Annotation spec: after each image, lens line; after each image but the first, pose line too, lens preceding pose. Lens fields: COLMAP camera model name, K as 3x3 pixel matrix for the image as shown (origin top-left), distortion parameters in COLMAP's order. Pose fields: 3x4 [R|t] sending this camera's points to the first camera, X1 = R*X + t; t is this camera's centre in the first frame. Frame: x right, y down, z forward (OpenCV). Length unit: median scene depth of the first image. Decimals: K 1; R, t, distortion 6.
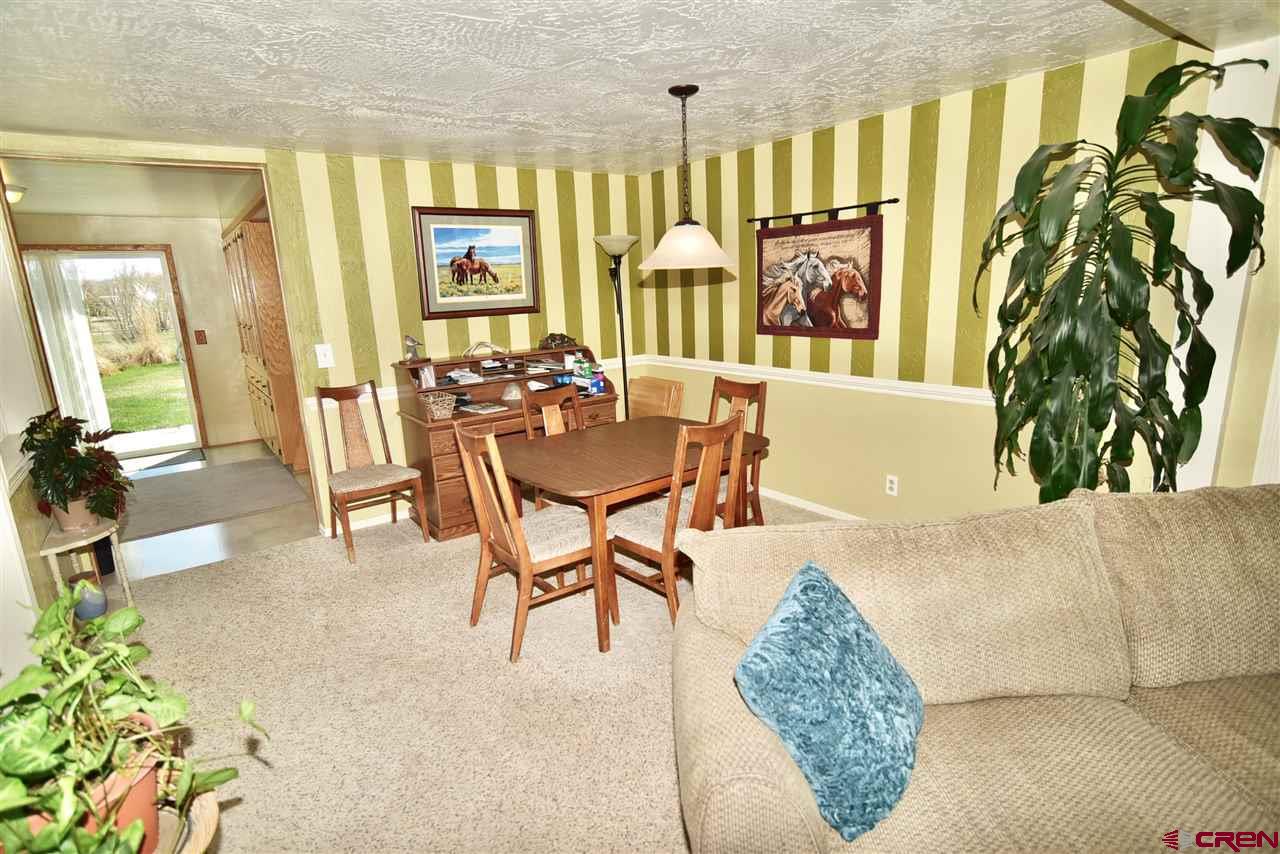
lens RADIAL K [[641.5, 0, 634.7], [0, 641.5, 432.7], [0, 0, 1]] dist [-0.010326, 0.004066]
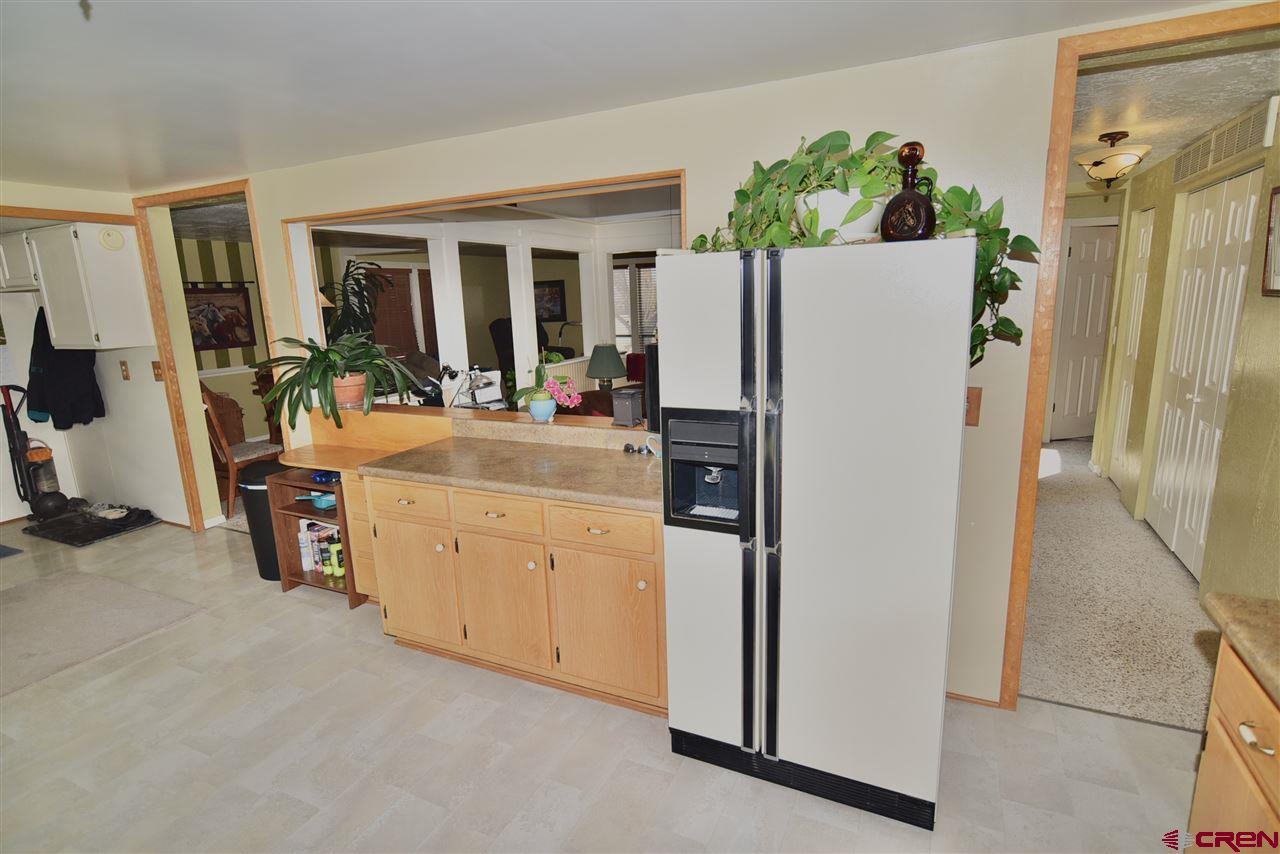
lens RADIAL K [[641.5, 0, 637.9], [0, 641.5, 429.6], [0, 0, 1]] dist [-0.010326, 0.004066]
pose [[-0.475367, -0.117771, 0.871869, -2.022372], [0.260229, 0.927835, 0.267215, -0.122050], [-0.840421, 0.353911, -0.410415, 0.886460]]
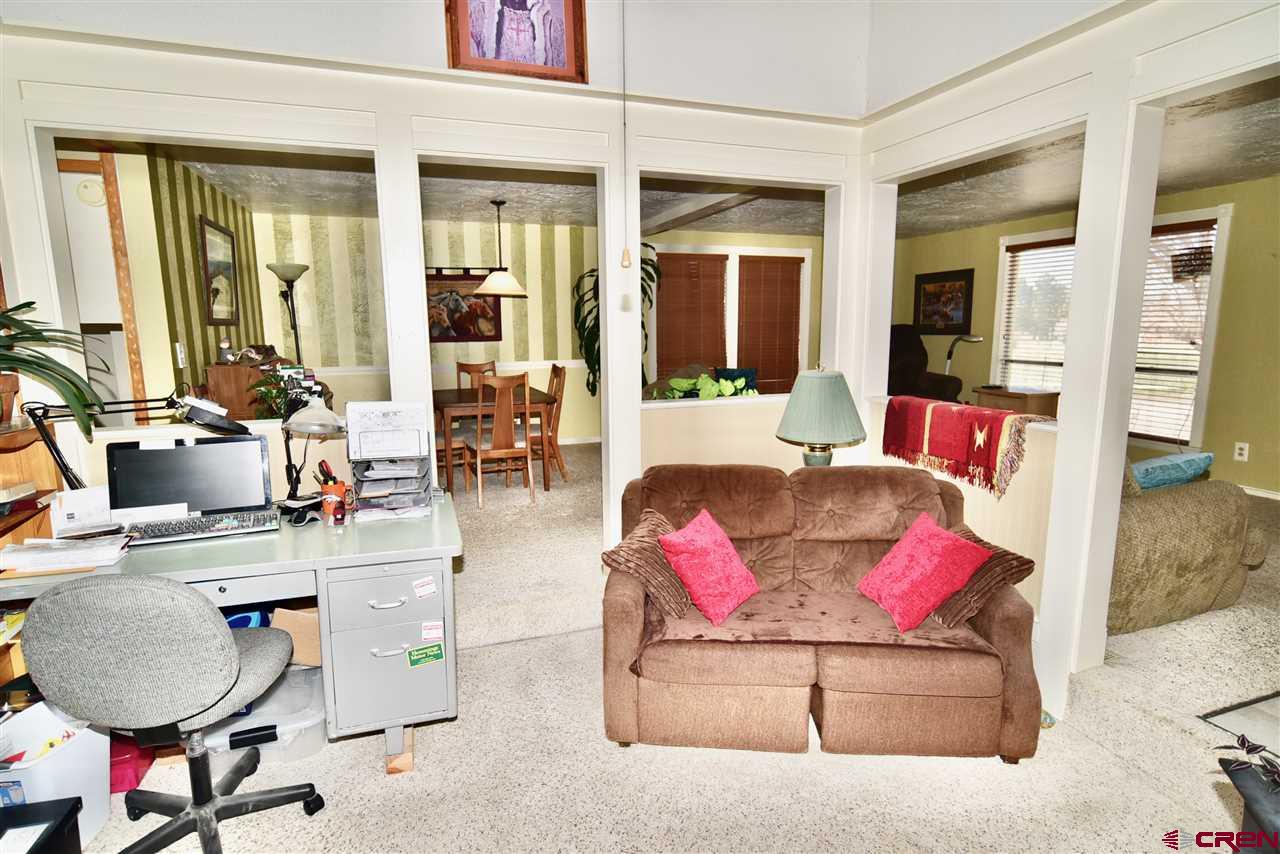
lens RADIAL K [[641.5, 0, 635.4], [0, 641.5, 432.0], [0, 0, 1]] dist [-0.010326, 0.004066]
pose [[0.295072, -0.116151, 0.948389, -1.261534], [0.217371, 0.974716, 0.051745, 0.096196], [-0.930420, 0.190884, 0.312860, 0.110480]]
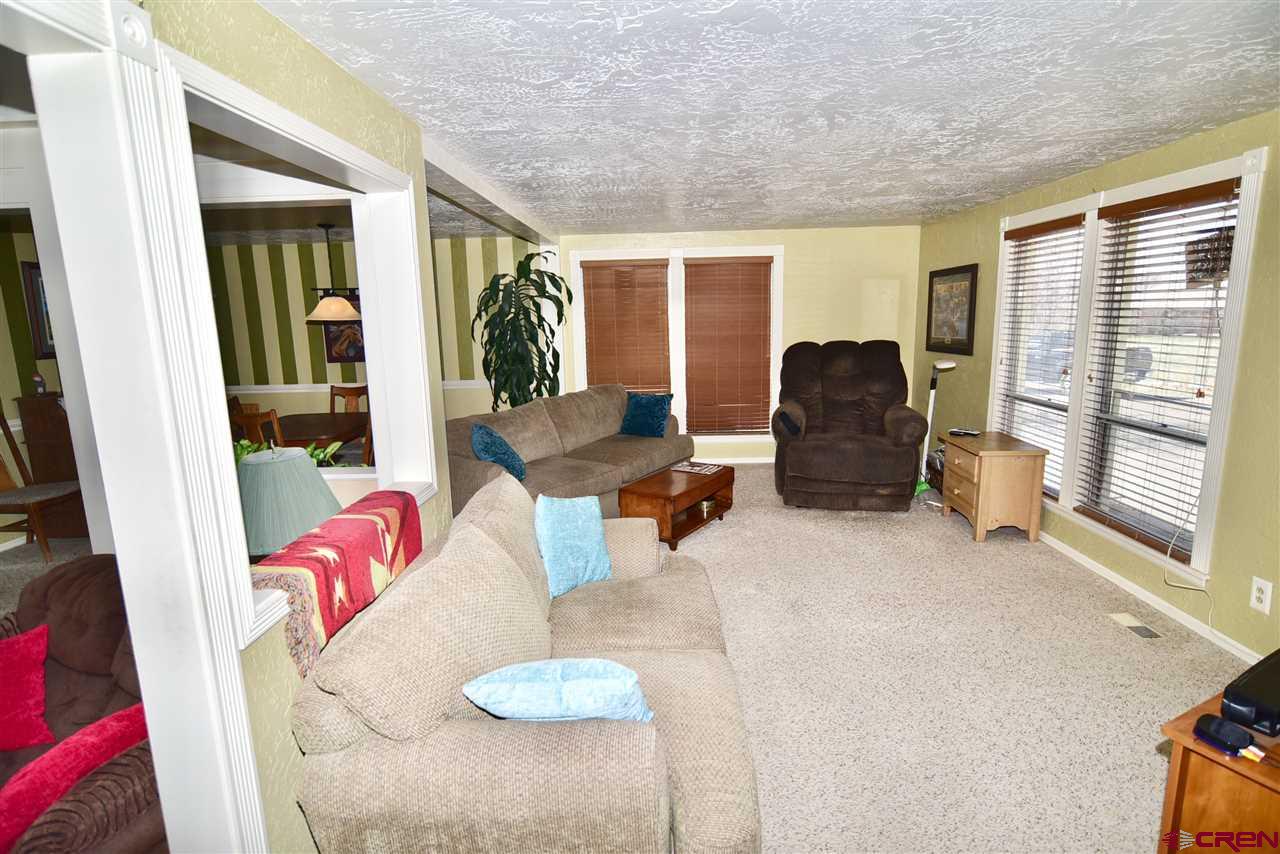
lens RADIAL K [[641.5, 0, 640.1], [0, 641.5, 422.3], [0, 0, 1]] dist [-0.010326, 0.004066]
pose [[0.619895, -0.100715, 0.778194, -0.639951], [0.178616, 0.983805, -0.014957, 0.163928], [-0.764085, 0.148270, 0.627846, -0.580446]]
